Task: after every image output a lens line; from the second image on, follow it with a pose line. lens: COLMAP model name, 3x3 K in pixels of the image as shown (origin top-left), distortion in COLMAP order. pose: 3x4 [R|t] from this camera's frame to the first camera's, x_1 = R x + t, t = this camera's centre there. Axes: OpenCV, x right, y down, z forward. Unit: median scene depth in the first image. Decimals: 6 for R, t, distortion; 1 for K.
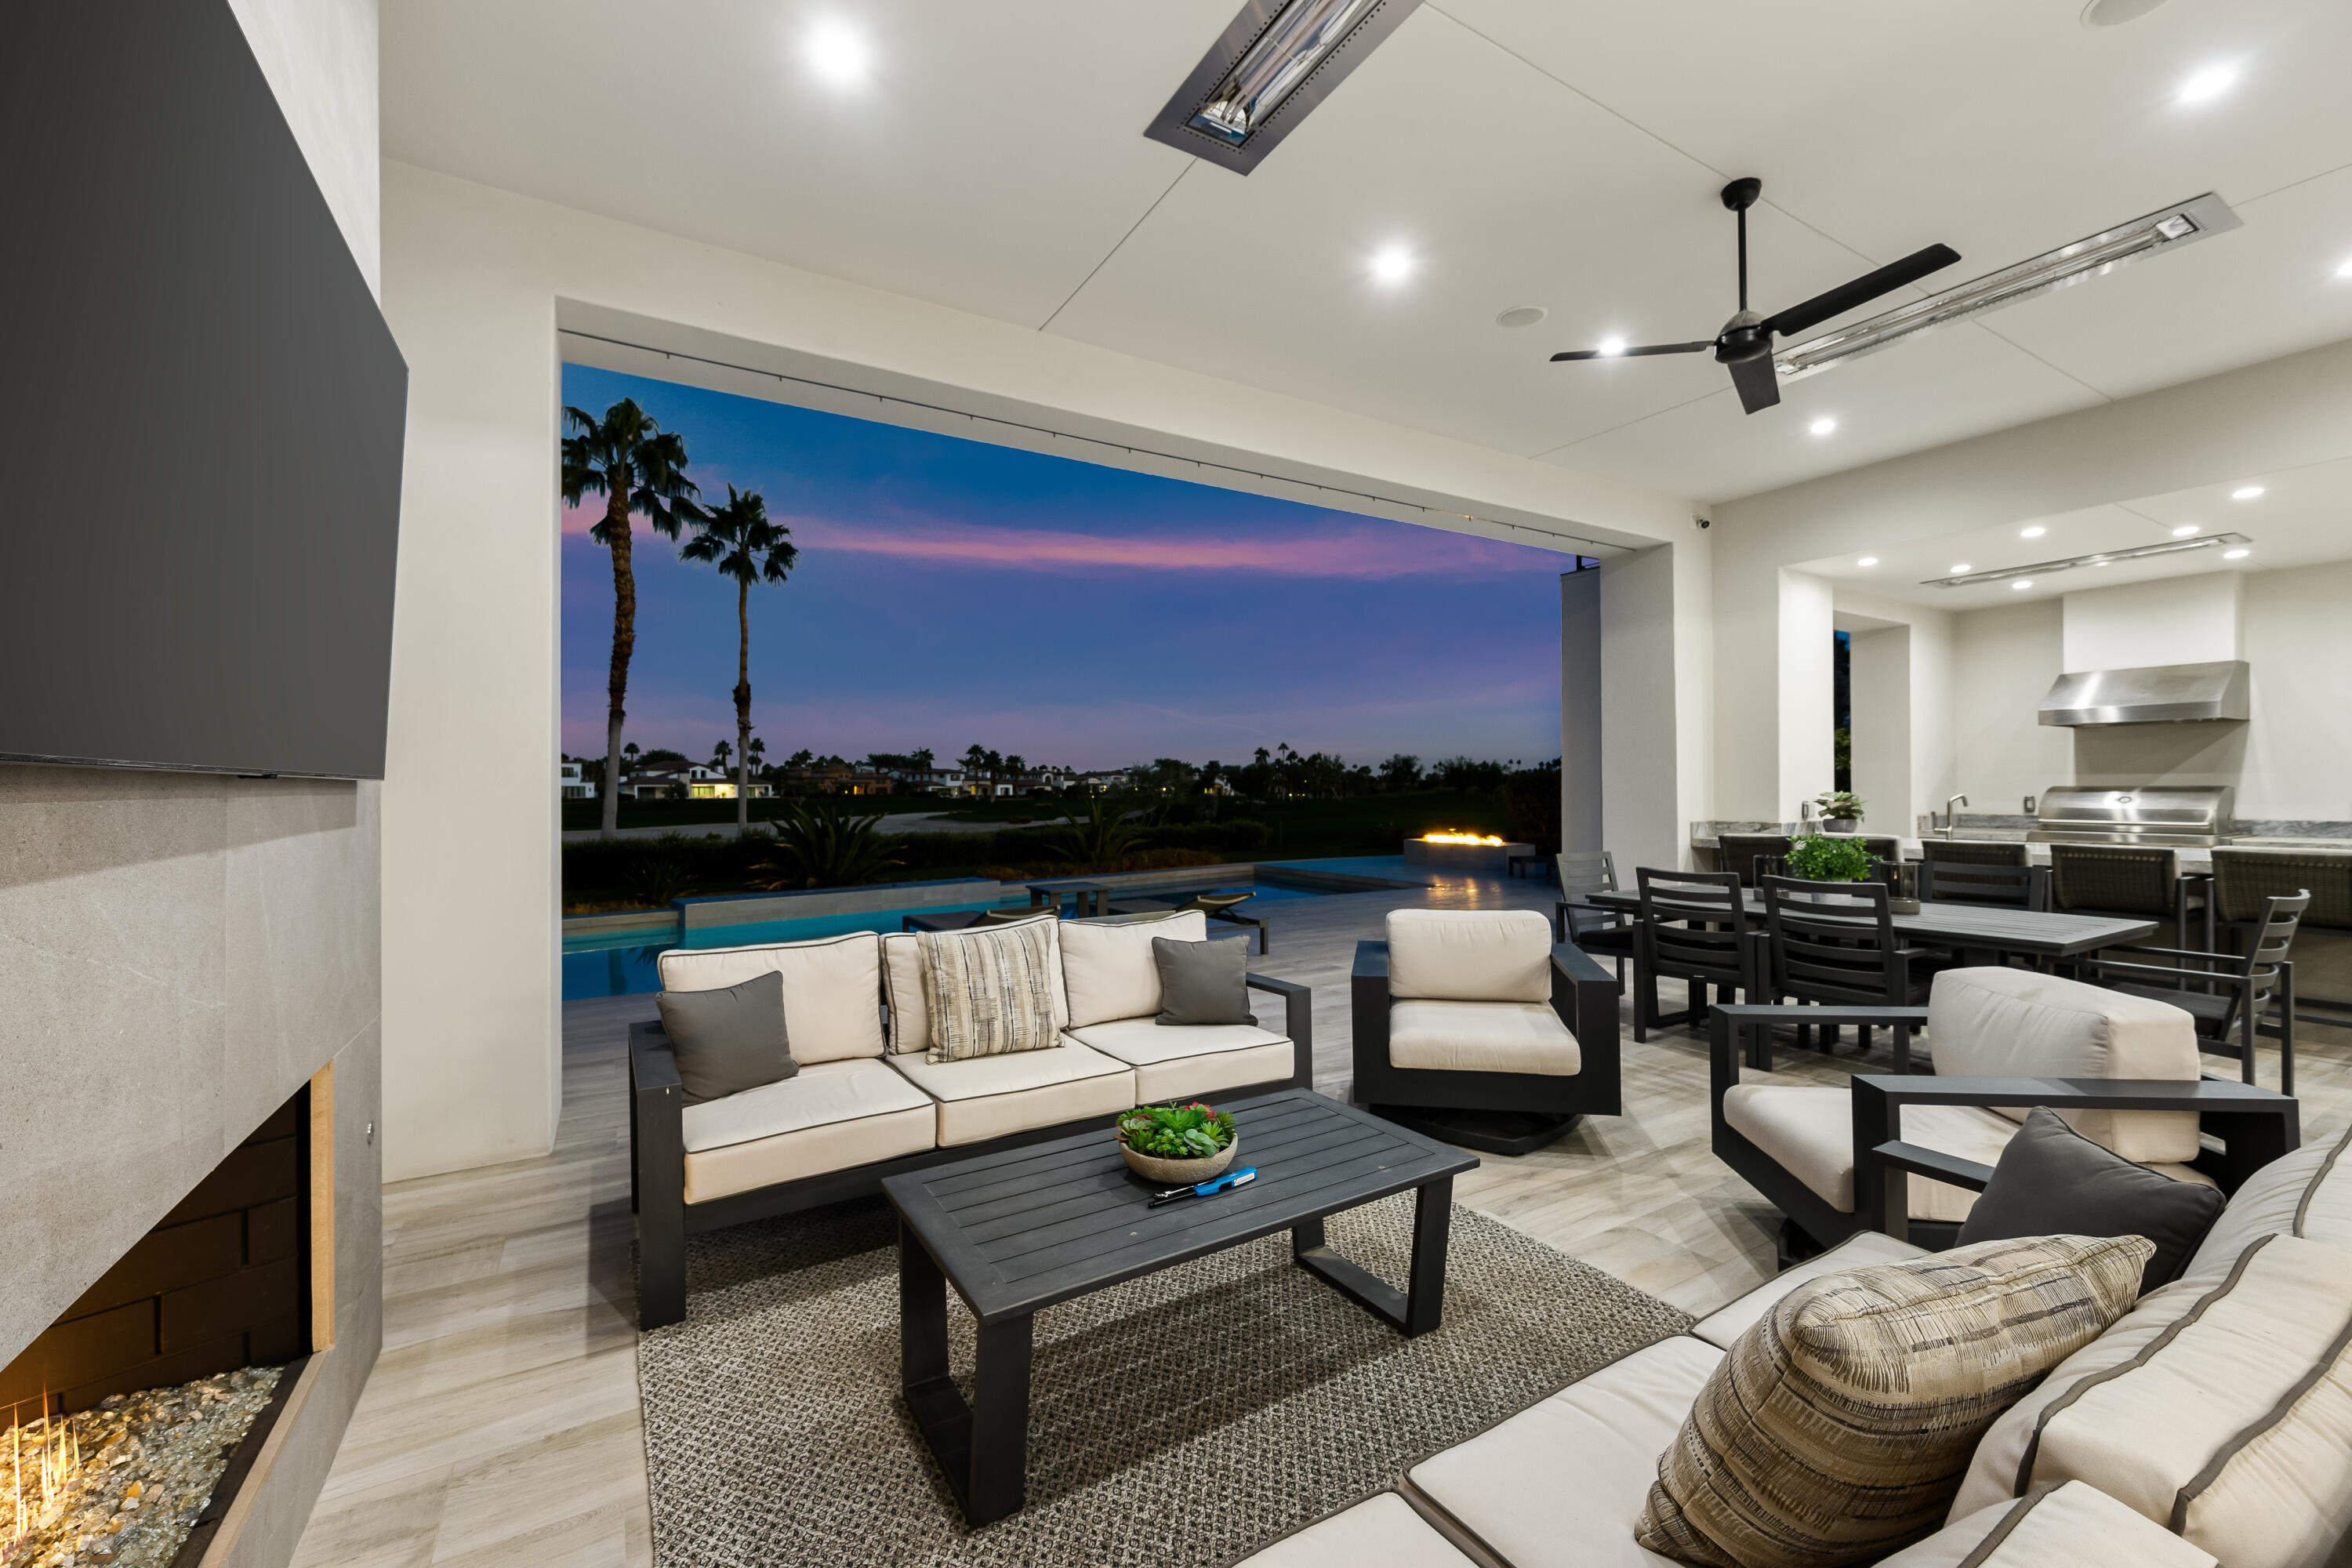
lens RADIAL K [[940.9, 0, 1191.6], [0, 940.9, 787.0], [0, 0, 1]] dist [0.001835, 0.000292]
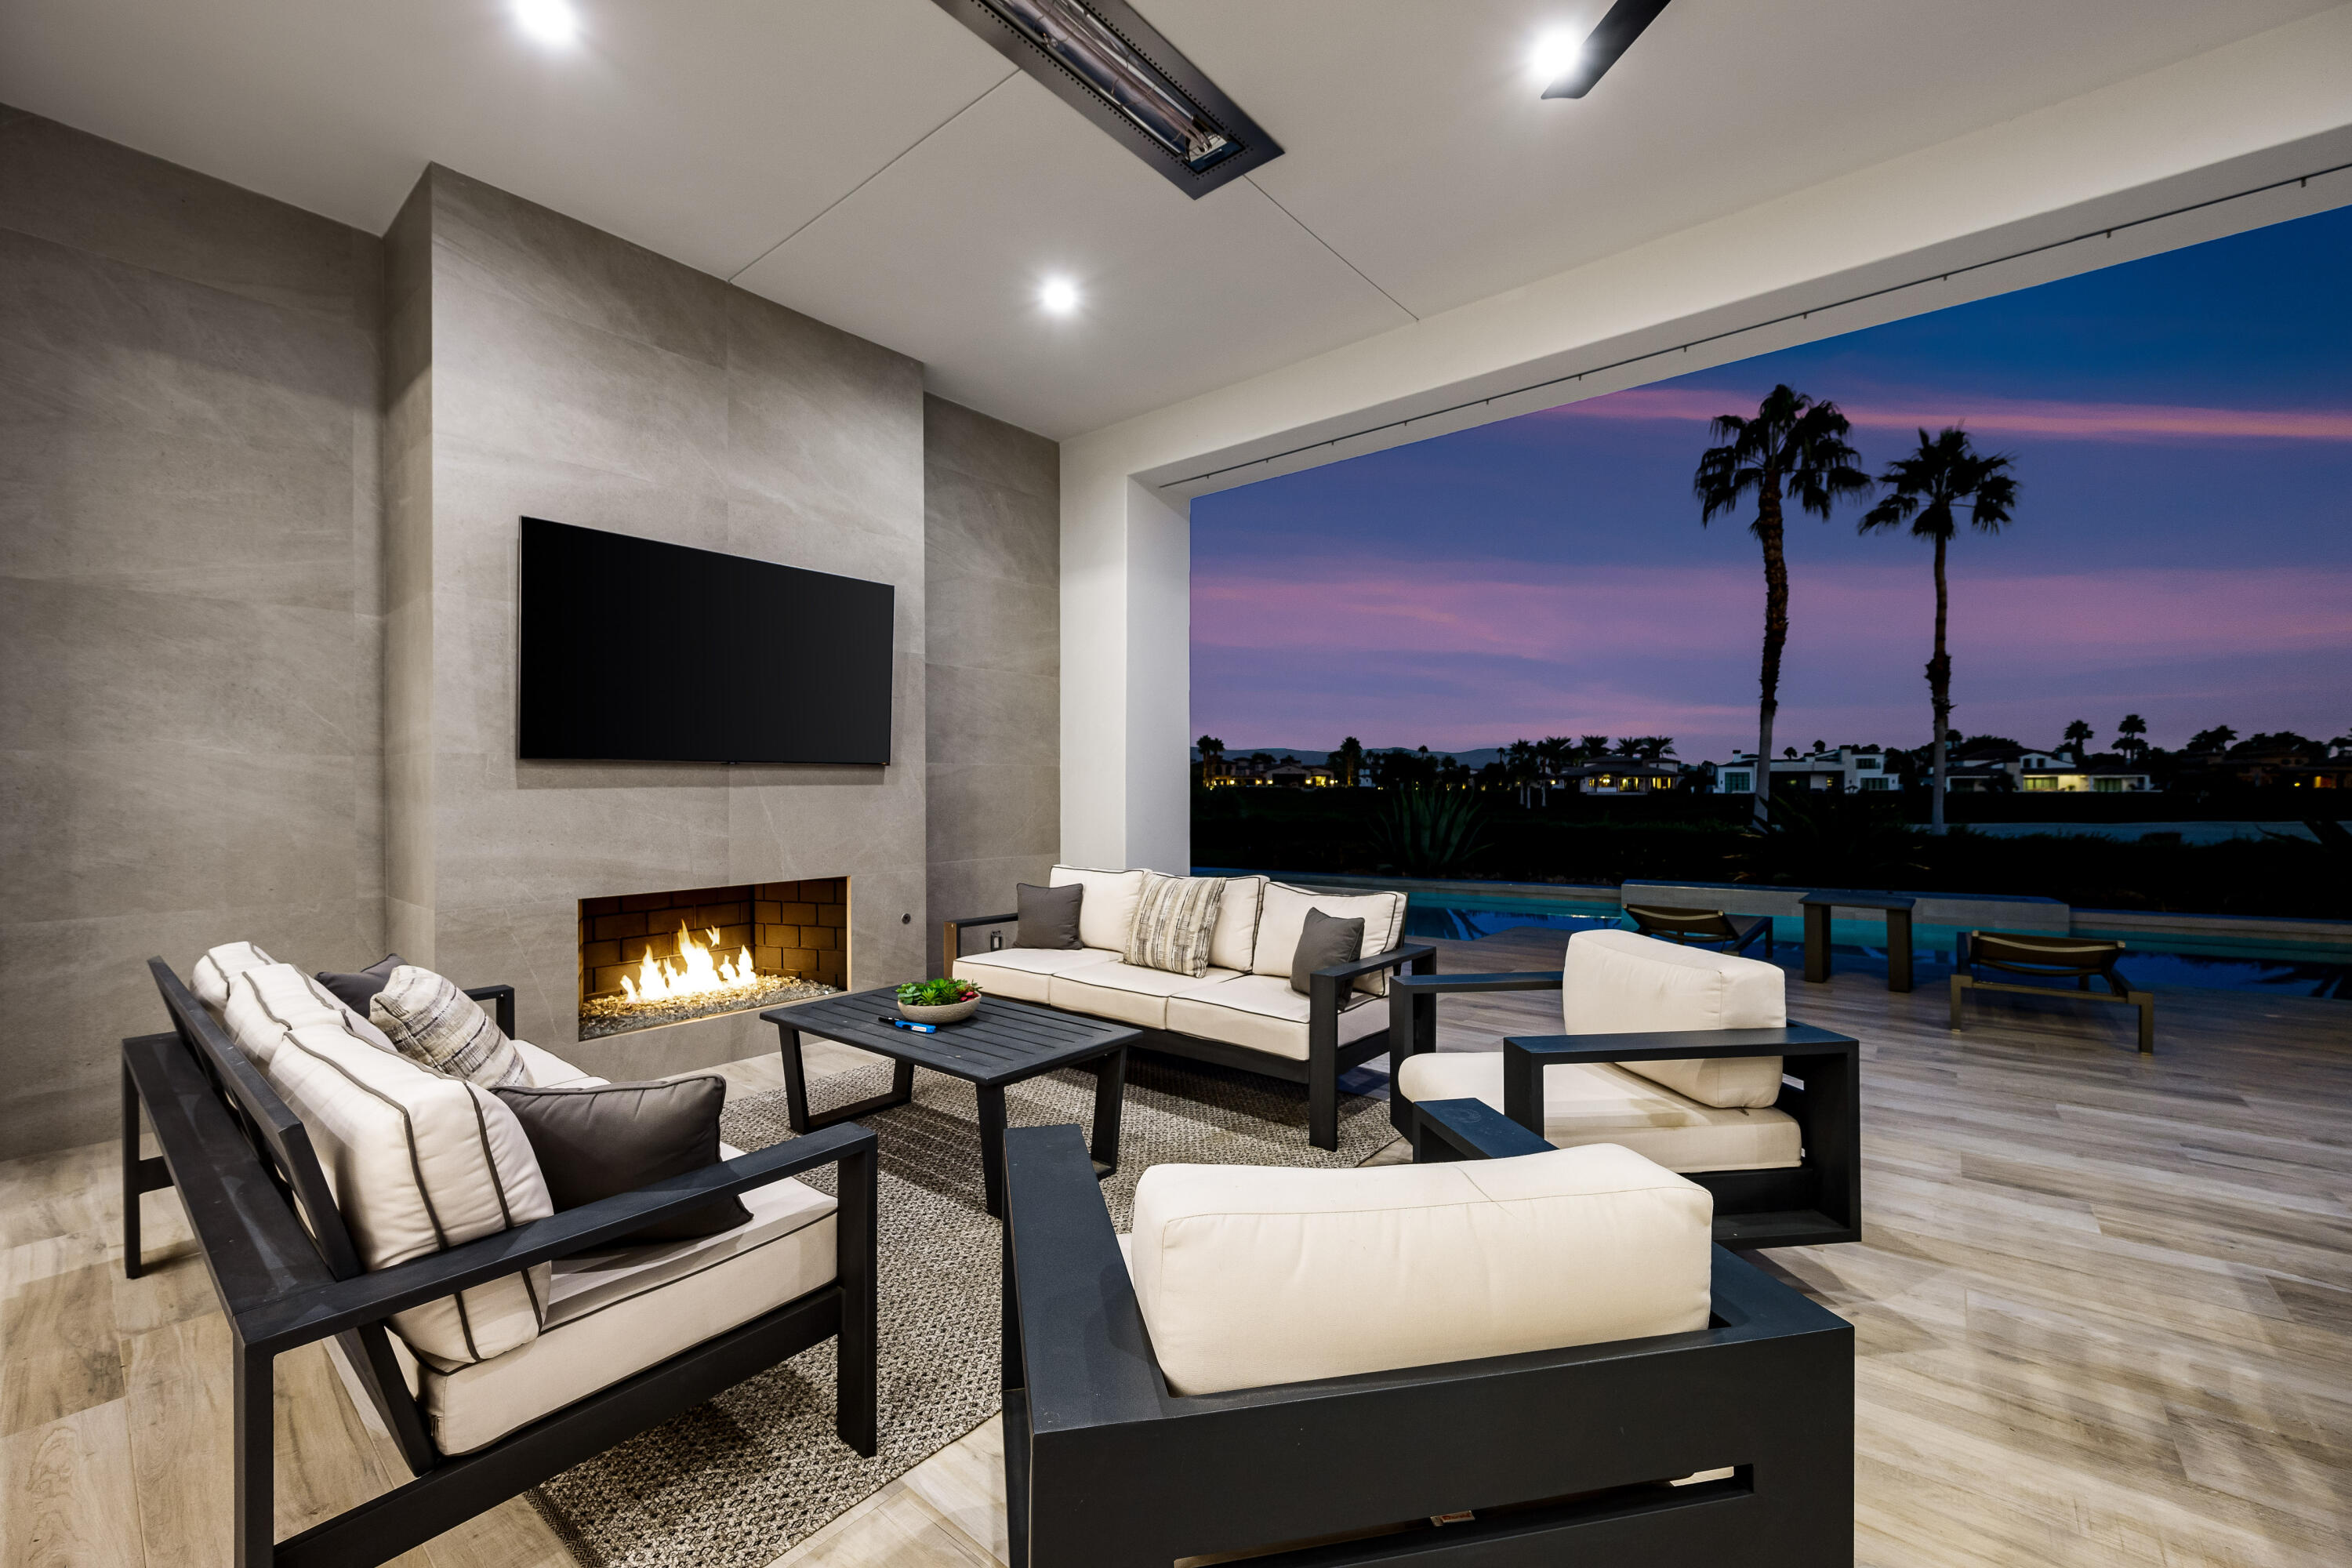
lens RADIAL K [[940.9, 0, 1180.4], [0, 940.9, 787.6], [0, 0, 1]] dist [0.001835, 0.000292]
pose [[0.321170, 0.004227, -0.947012, 0.113914], [0.003532, 0.999978, 0.005661, 0.002569], [0.947015, -0.005163, 0.321148, 0.066322]]
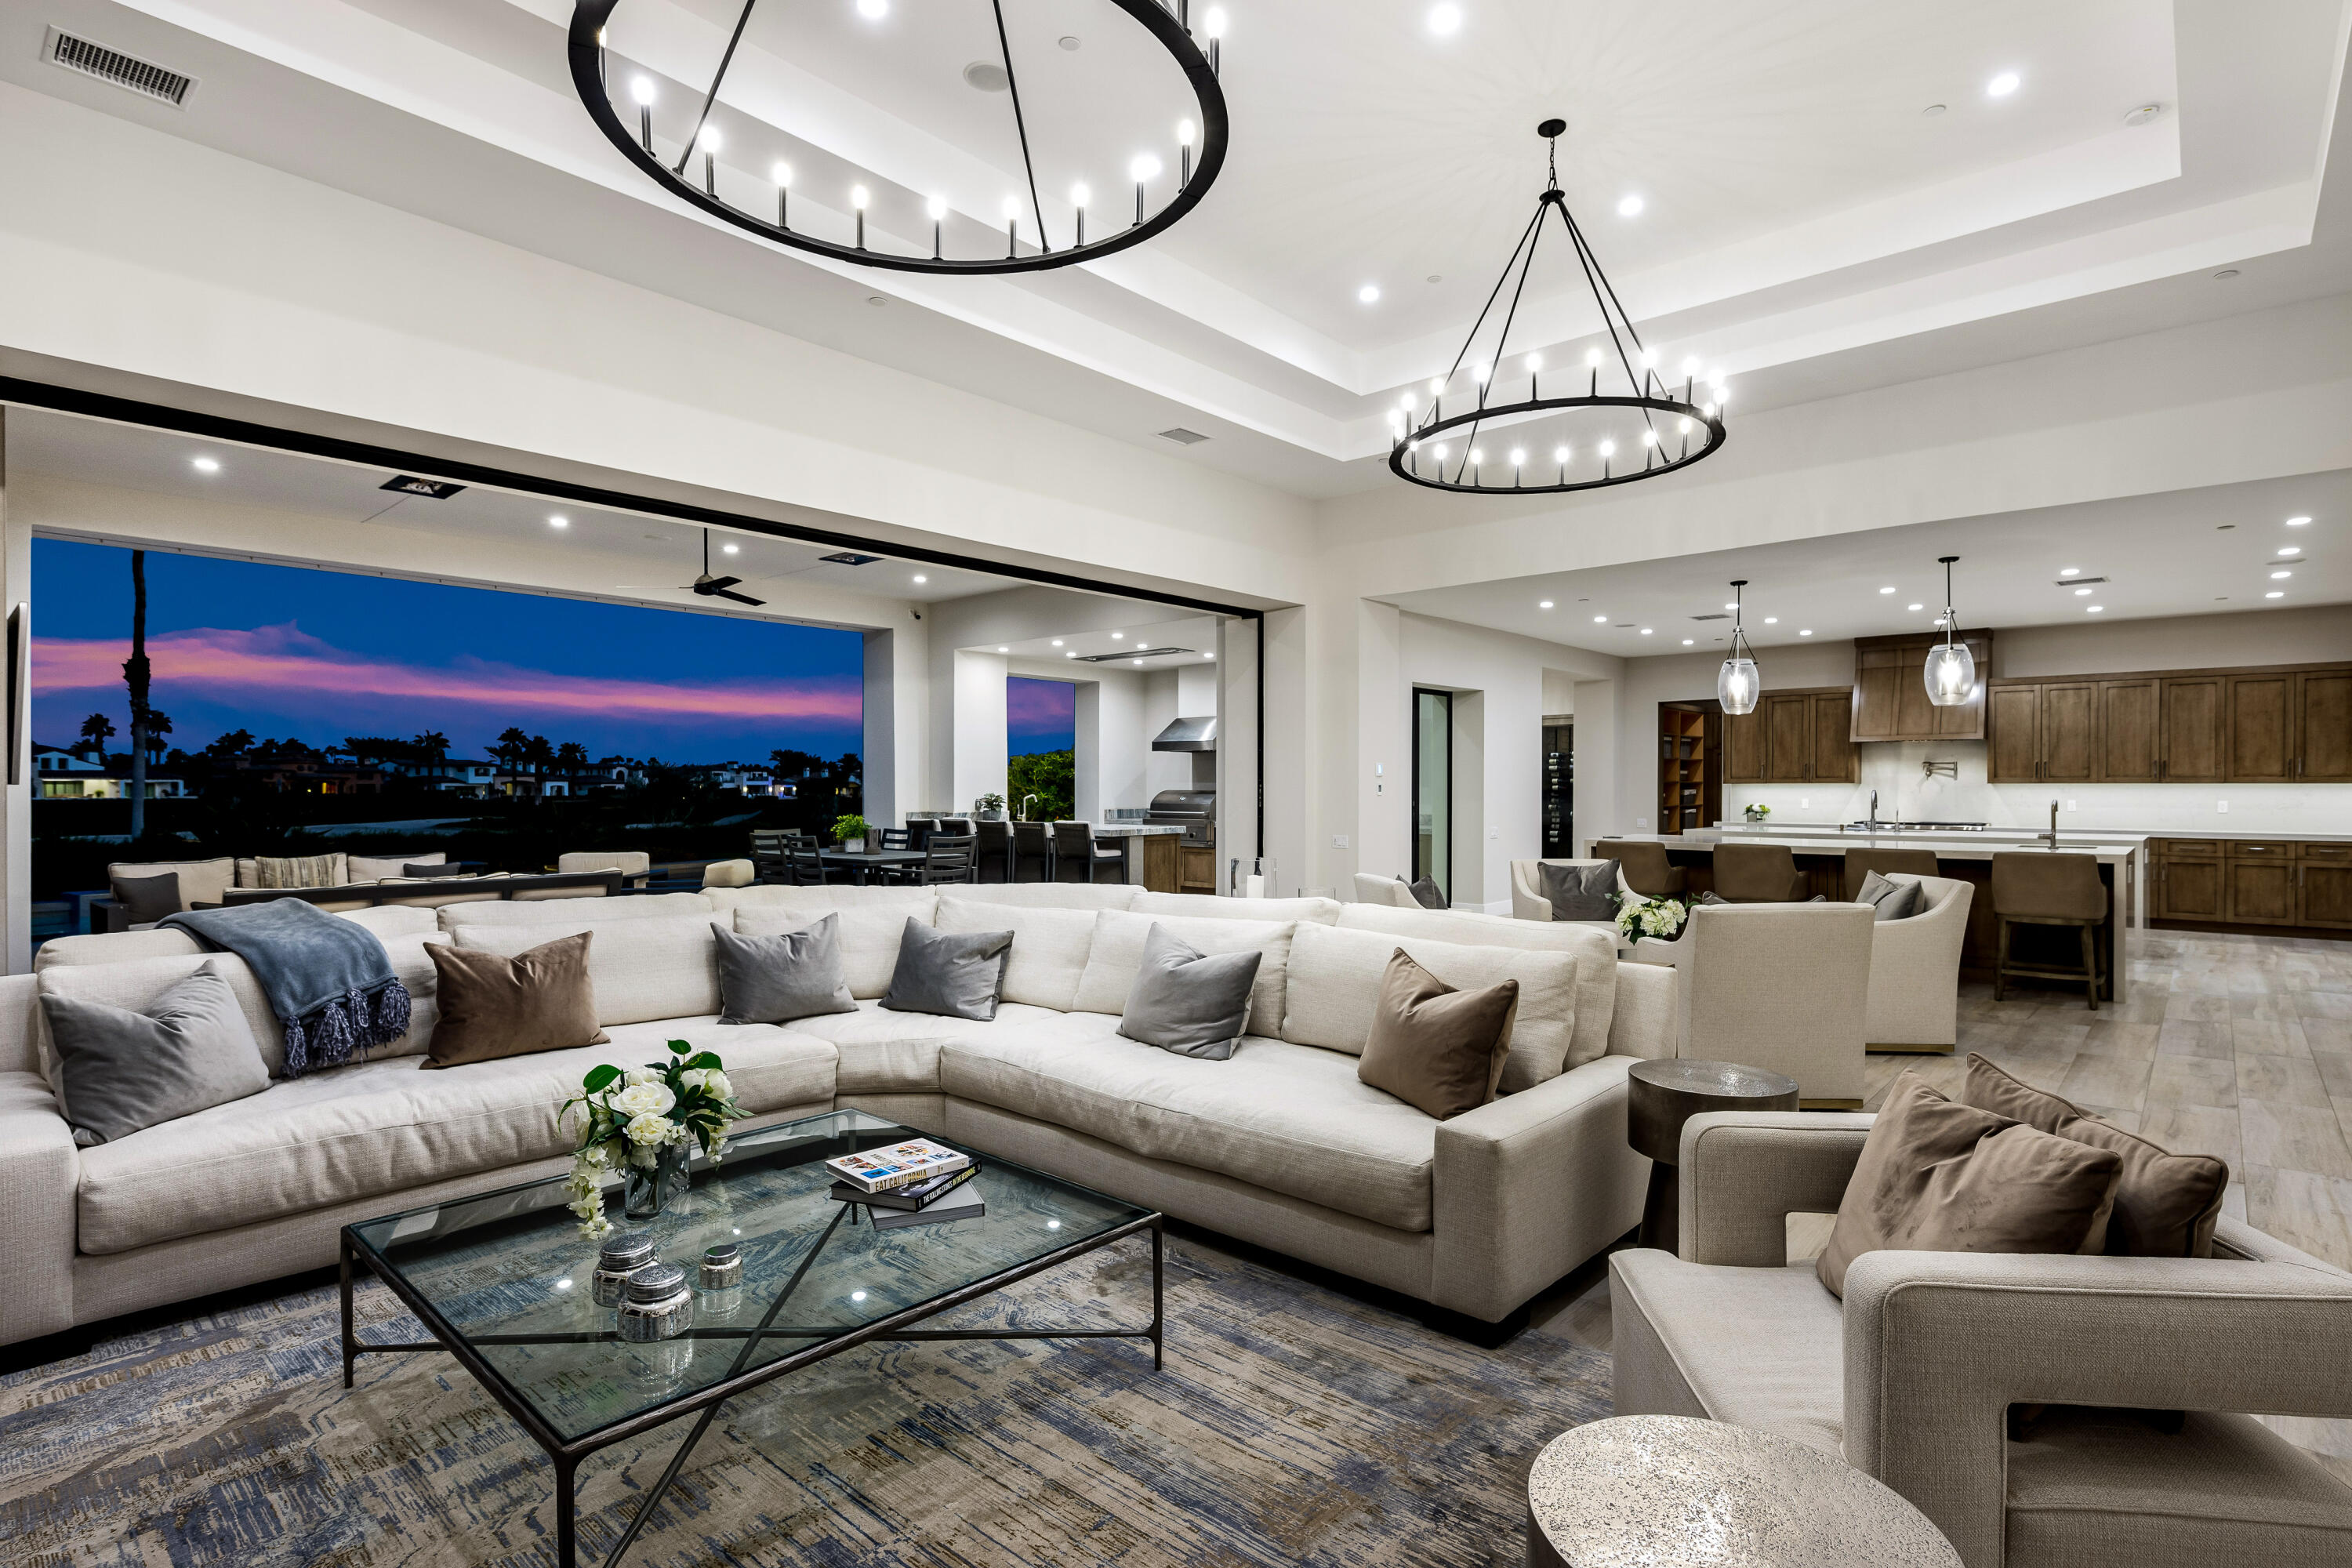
lens RADIAL K [[1182.7, 0, 1190.9], [0, 1182.7, 794.6], [0, 0, 1]] dist [0.004431, 0.000239]
pose [[0.960039, 0.003124, 0.279847, 0.110370], [-0.004914, 0.999972, 0.005696, -0.000987], [-0.279821, -0.006844, 0.960028, -0.241001]]
